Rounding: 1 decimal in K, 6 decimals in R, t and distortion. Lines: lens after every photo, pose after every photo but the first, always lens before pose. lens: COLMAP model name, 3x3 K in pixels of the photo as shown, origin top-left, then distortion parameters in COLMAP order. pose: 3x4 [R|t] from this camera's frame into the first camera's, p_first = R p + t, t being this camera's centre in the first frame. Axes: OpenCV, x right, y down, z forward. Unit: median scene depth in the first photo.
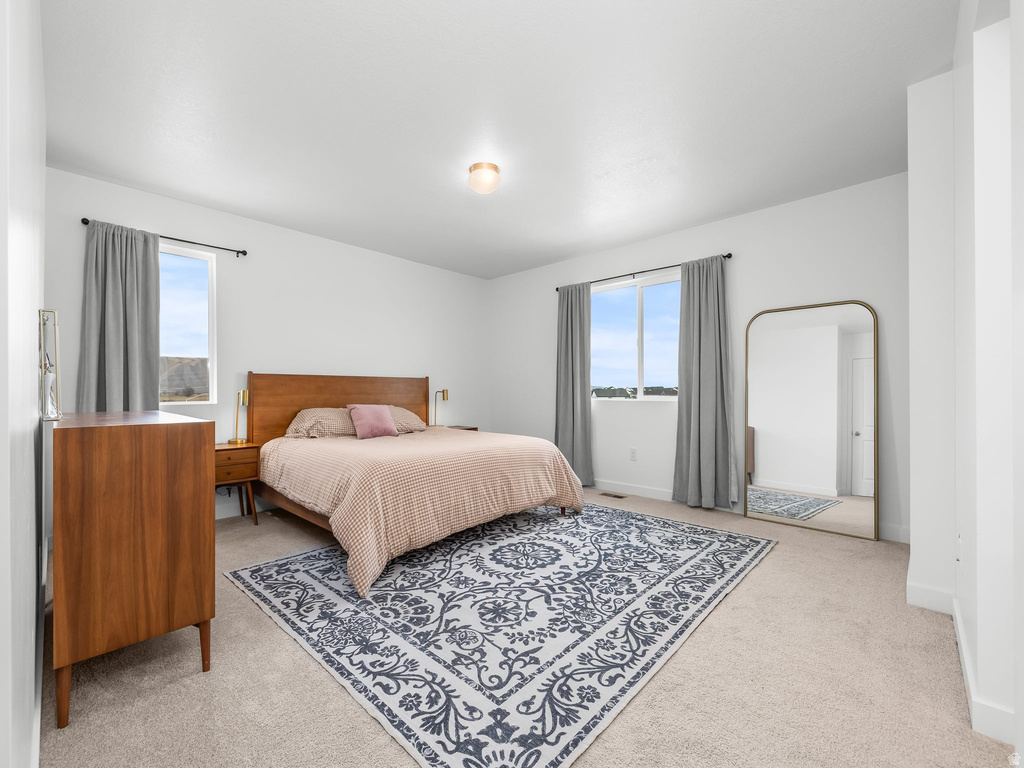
lens RADIAL K [[433.1, 0, 511.4], [0, 433.1, 387.8], [0, 0, 1]] dist [-0.013296, -0.000433]
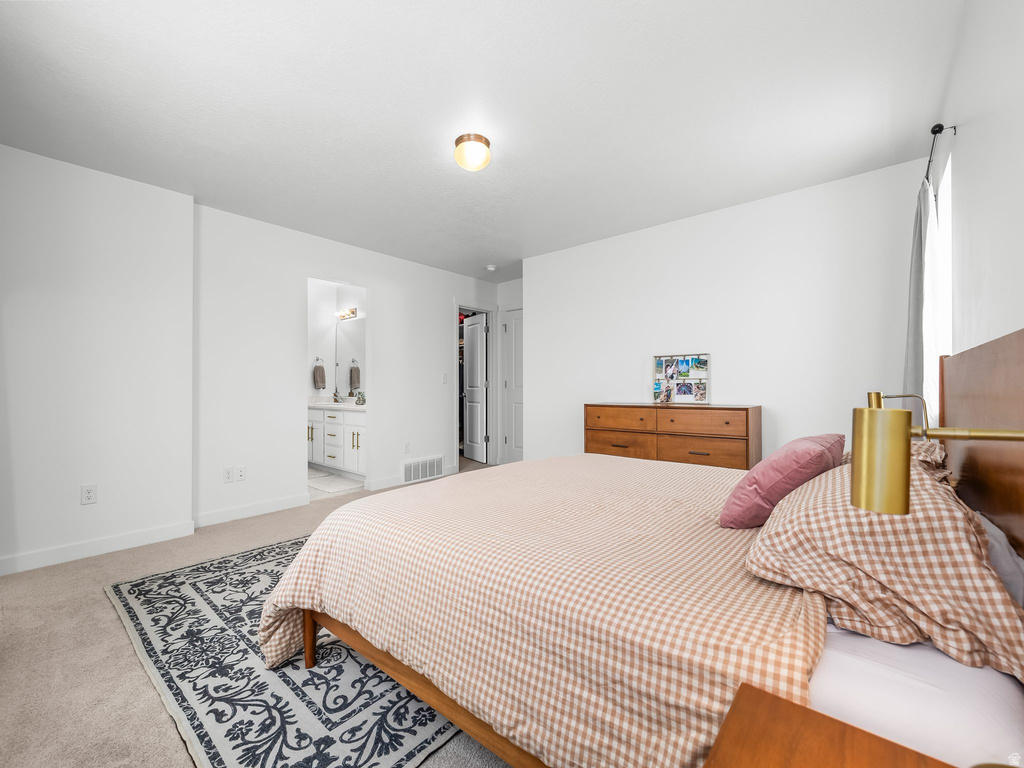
lens RADIAL K [[433.1, 0, 514.7], [0, 433.1, 386.7], [0, 0, 1]] dist [-0.013296, -0.000433]
pose [[-0.998622, -0.000572, -0.052472, -0.098527], [-0.000344, 0.999990, -0.004354, -0.011732], [0.052474, -0.004330, -0.998613, 1.830303]]
